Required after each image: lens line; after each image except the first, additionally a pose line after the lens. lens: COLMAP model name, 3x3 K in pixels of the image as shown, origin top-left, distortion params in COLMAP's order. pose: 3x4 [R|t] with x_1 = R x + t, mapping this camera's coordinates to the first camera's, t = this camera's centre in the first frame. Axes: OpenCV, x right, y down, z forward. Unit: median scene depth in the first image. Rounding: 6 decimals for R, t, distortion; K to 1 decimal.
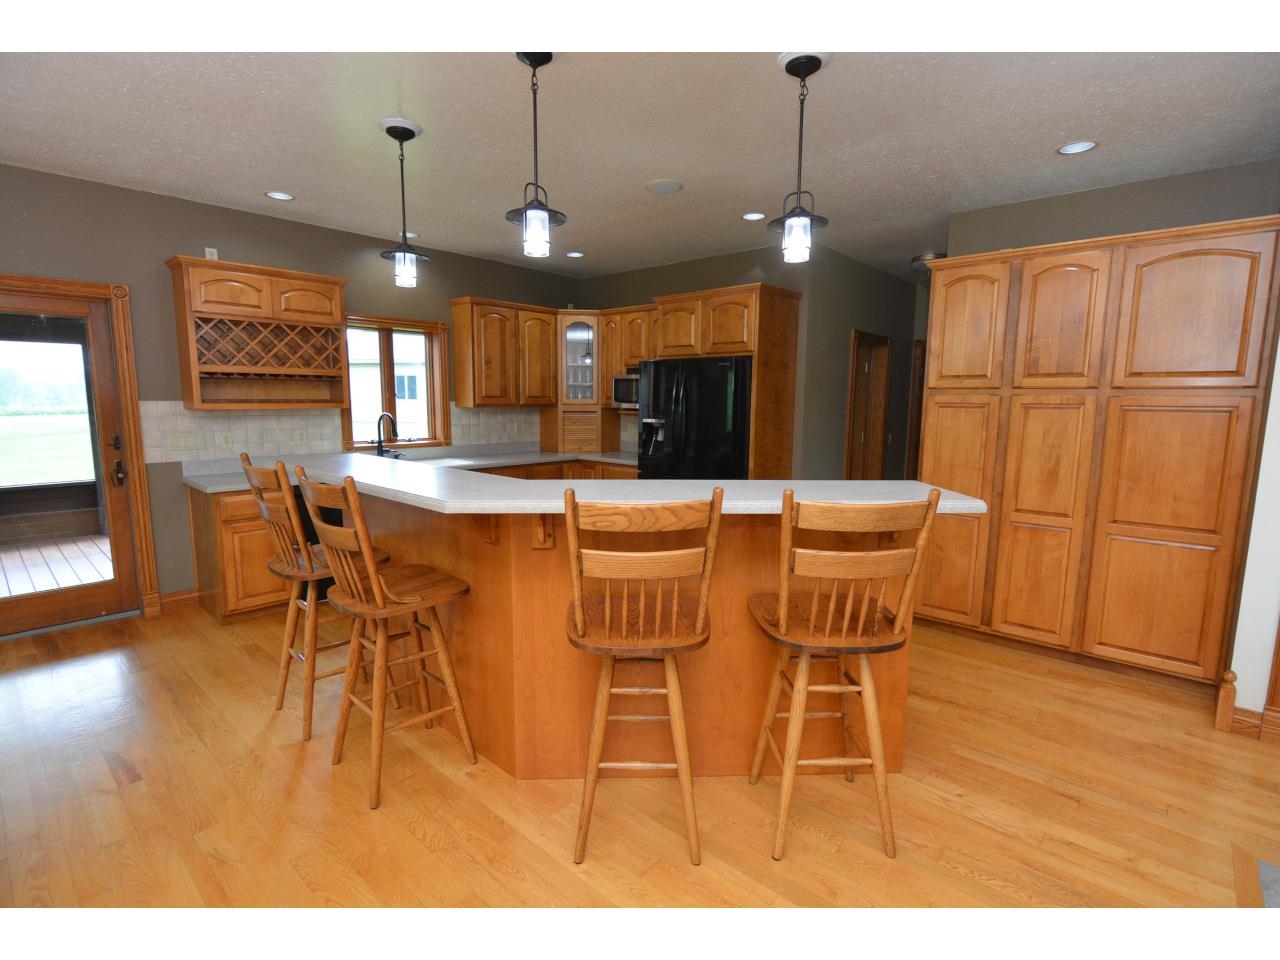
lens RADIAL K [[617.6, 0, 642.7], [0, 617.6, 482.1], [0, 0, 1]] dist [-0.005850, -0.001160]
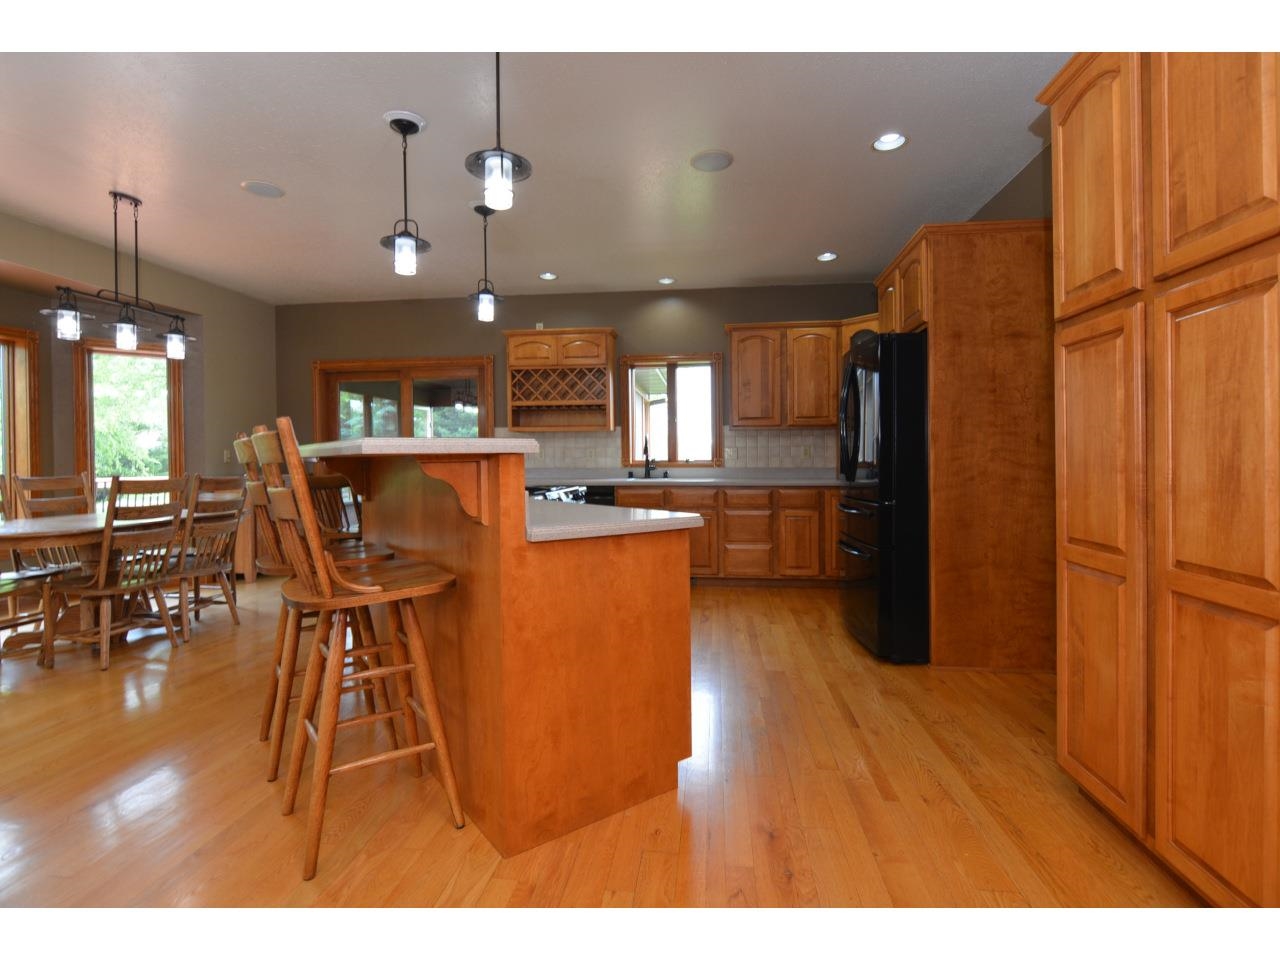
lens RADIAL K [[617.6, 0, 642.9], [0, 617.6, 469.5], [0, 0, 1]] dist [-0.005850, -0.001160]
pose [[0.576939, 0.001681, -0.816786, 0.639836], [-0.098673, 0.992817, -0.067654, 0.039724], [0.810805, 0.119627, 0.572961, 0.400948]]
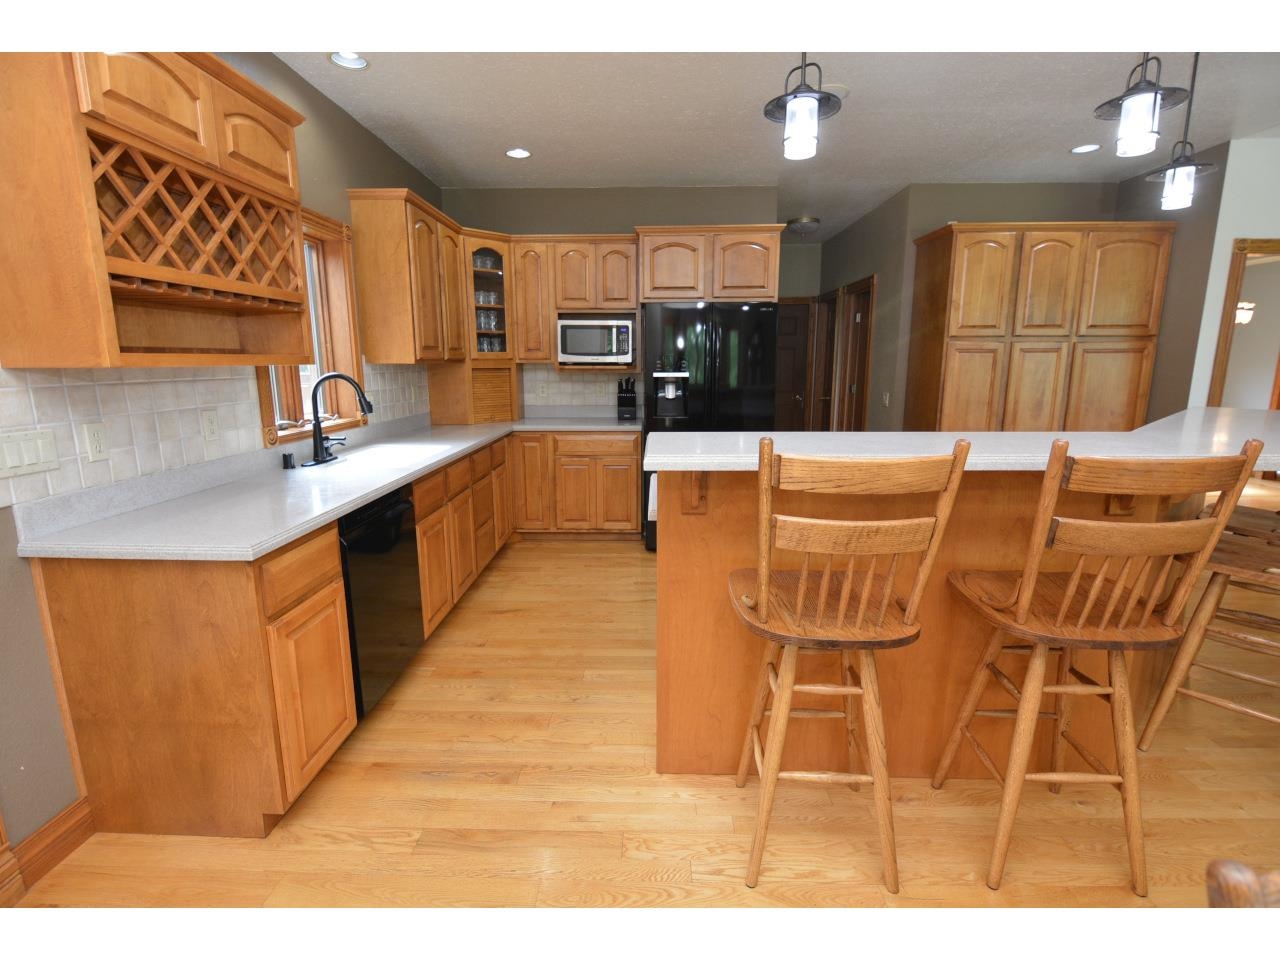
lens RADIAL K [[617.6, 0, 644.1], [0, 617.6, 480.3], [0, 0, 1]] dist [-0.005850, -0.001160]
pose [[0.760719, -0.135190, 0.634846, -0.689283], [0.098315, 0.990783, 0.093179, -0.045815], [-0.641592, -0.008468, 0.766999, 0.444778]]
